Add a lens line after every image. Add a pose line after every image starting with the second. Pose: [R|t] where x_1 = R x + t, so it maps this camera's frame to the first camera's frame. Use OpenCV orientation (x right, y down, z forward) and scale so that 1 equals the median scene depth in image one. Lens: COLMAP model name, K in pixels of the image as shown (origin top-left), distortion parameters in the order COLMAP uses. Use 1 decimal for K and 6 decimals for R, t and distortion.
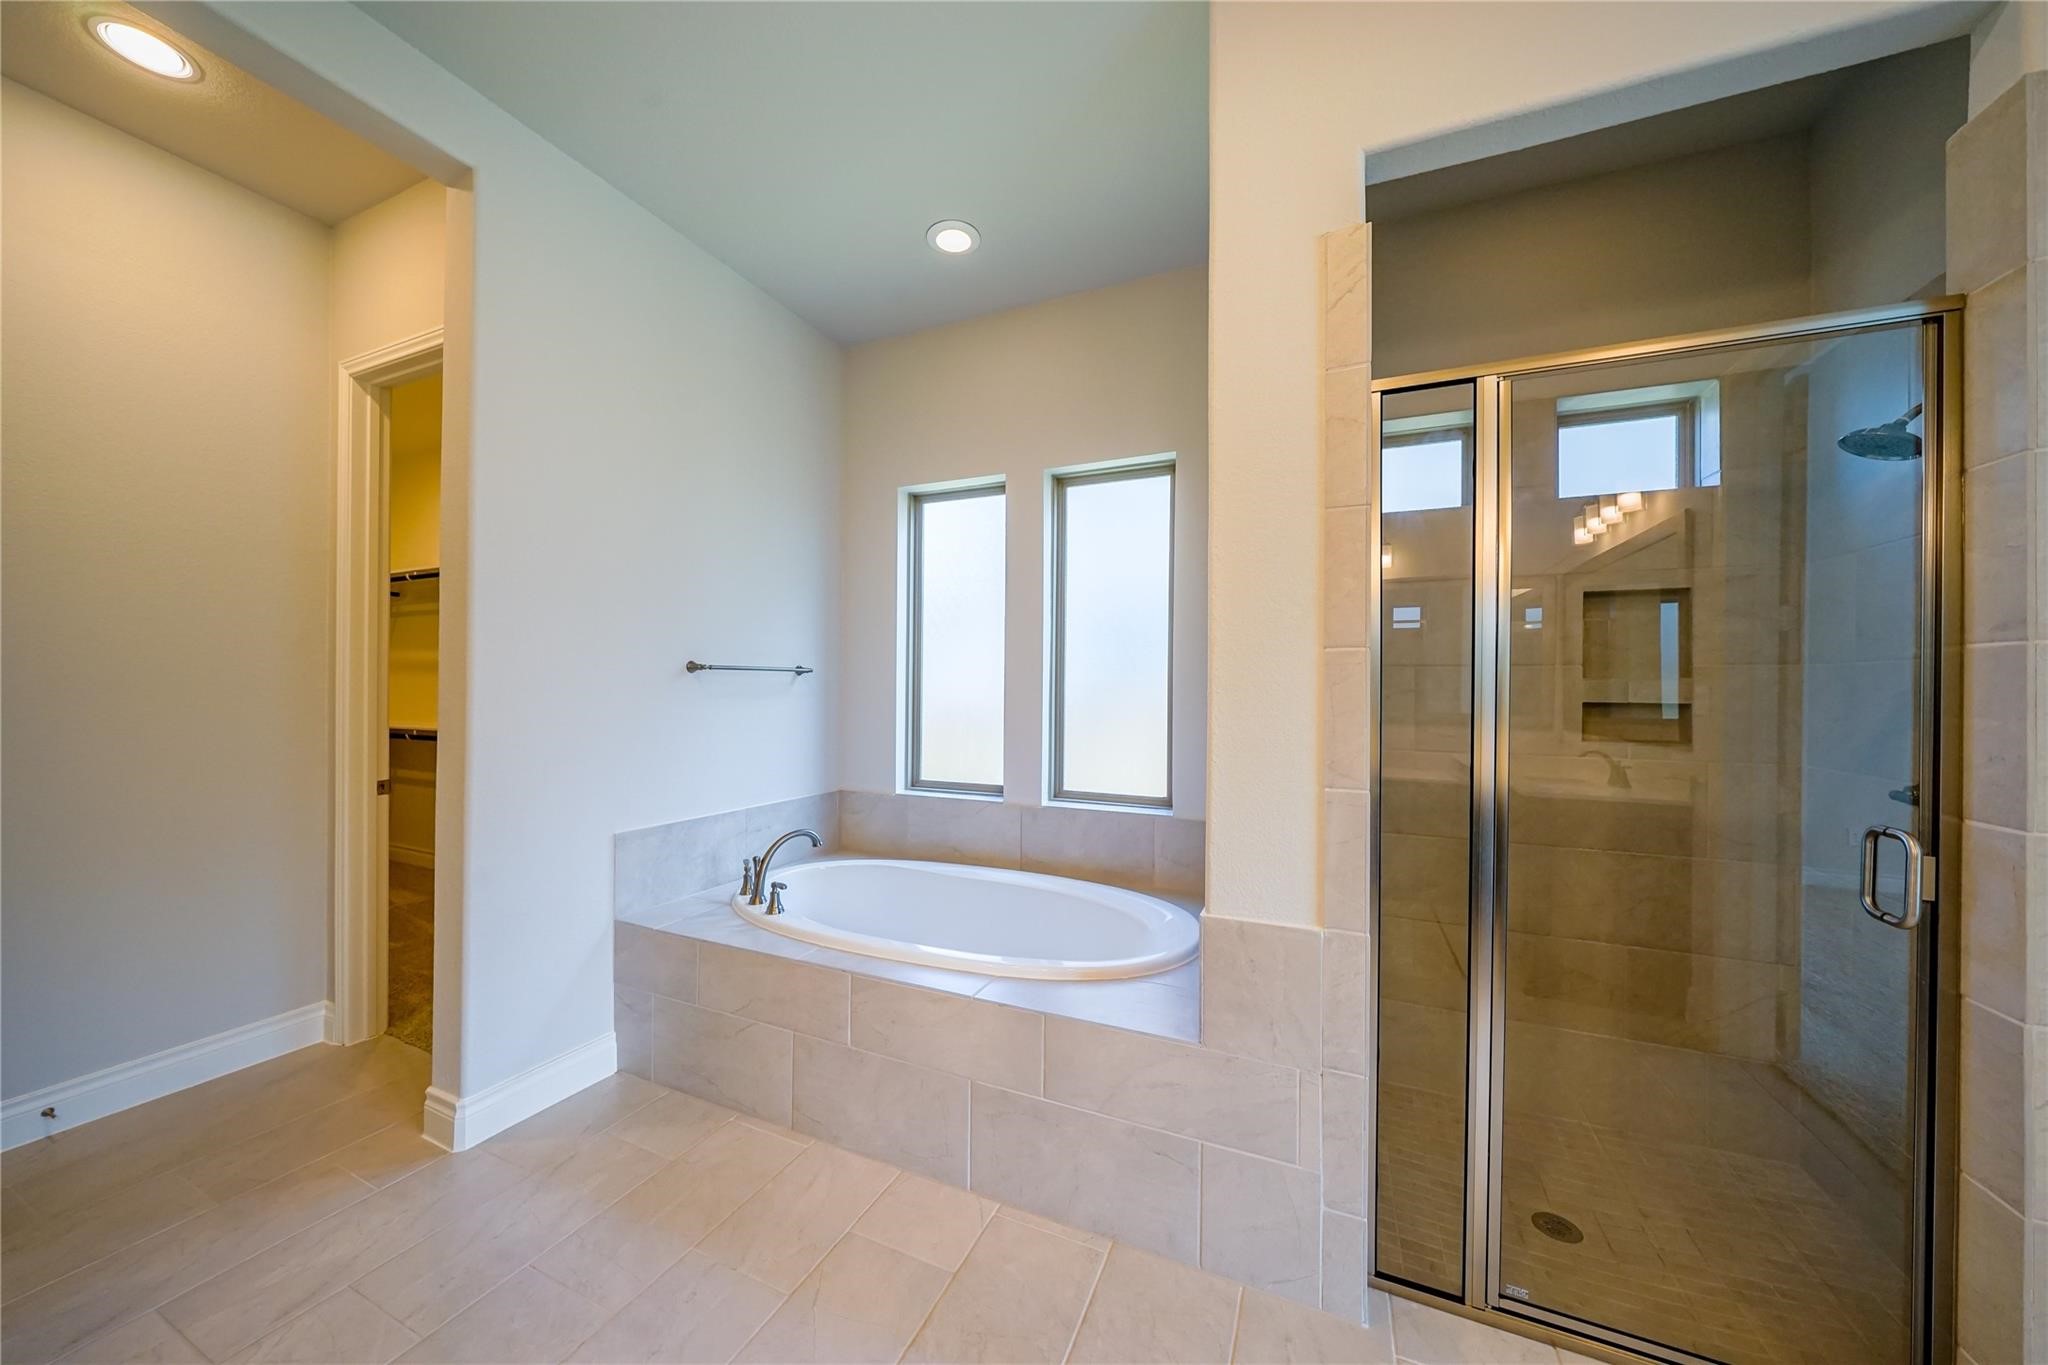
lens RADIAL K [[698.8, 0, 1017.8], [0, 698.8, 689.2], [0, 0, 1]] dist [-0.005538, 0.000369]
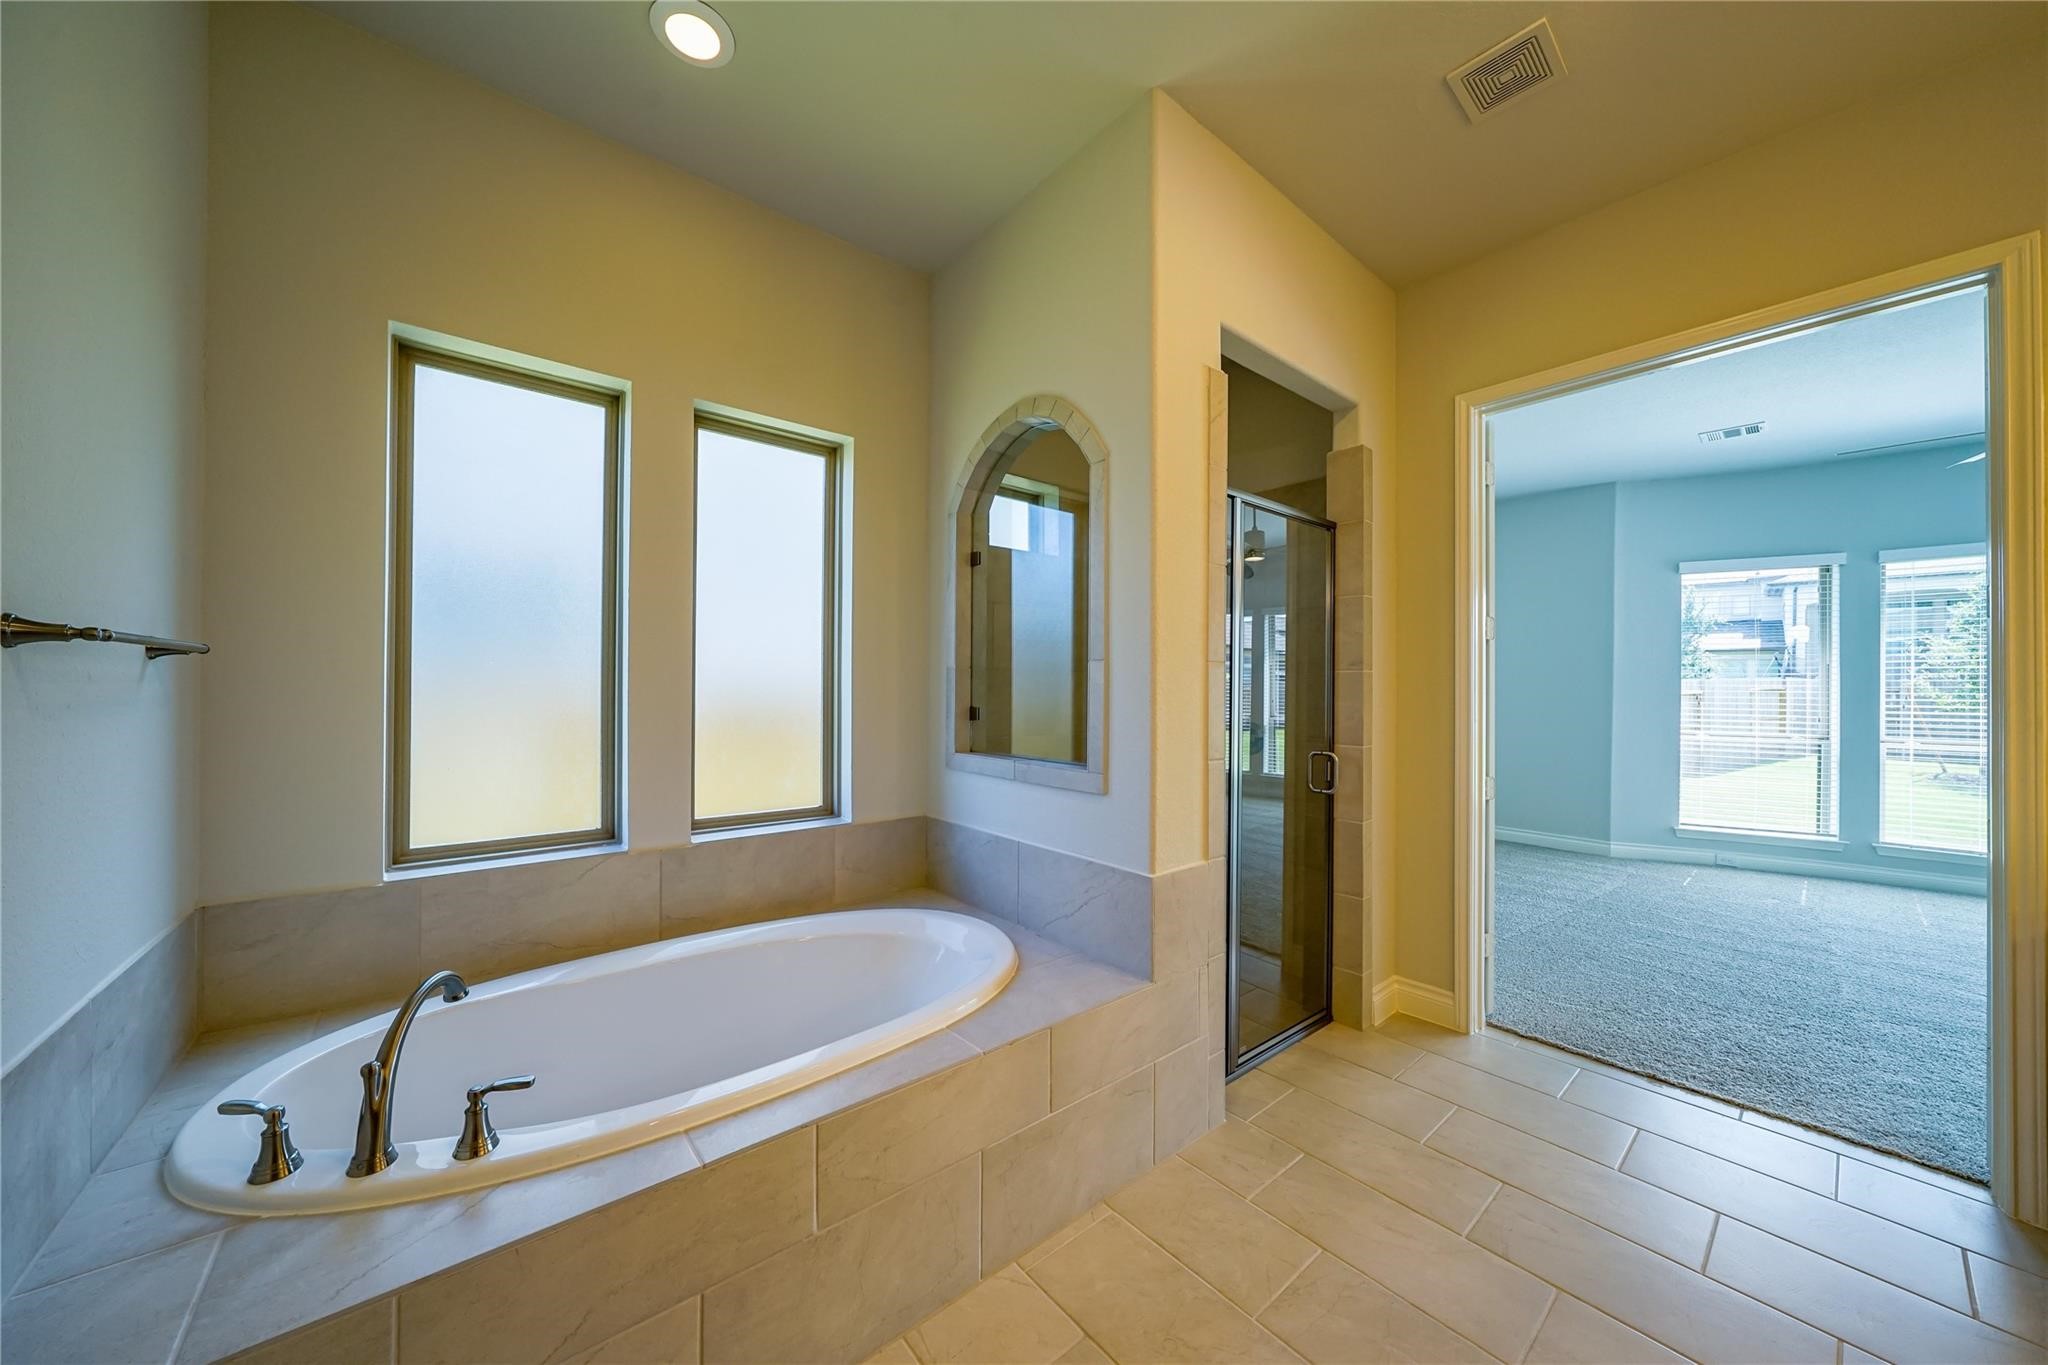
lens RADIAL K [[698.8, 0, 1016.5], [0, 698.8, 687.5], [0, 0, 1]] dist [-0.005538, 0.000369]
pose [[0.443006, -0.000788, 0.896518, -0.551716], [-0.002811, 0.999993, 0.002267, -0.005043], [-0.896514, -0.003524, 0.443001, 0.398529]]
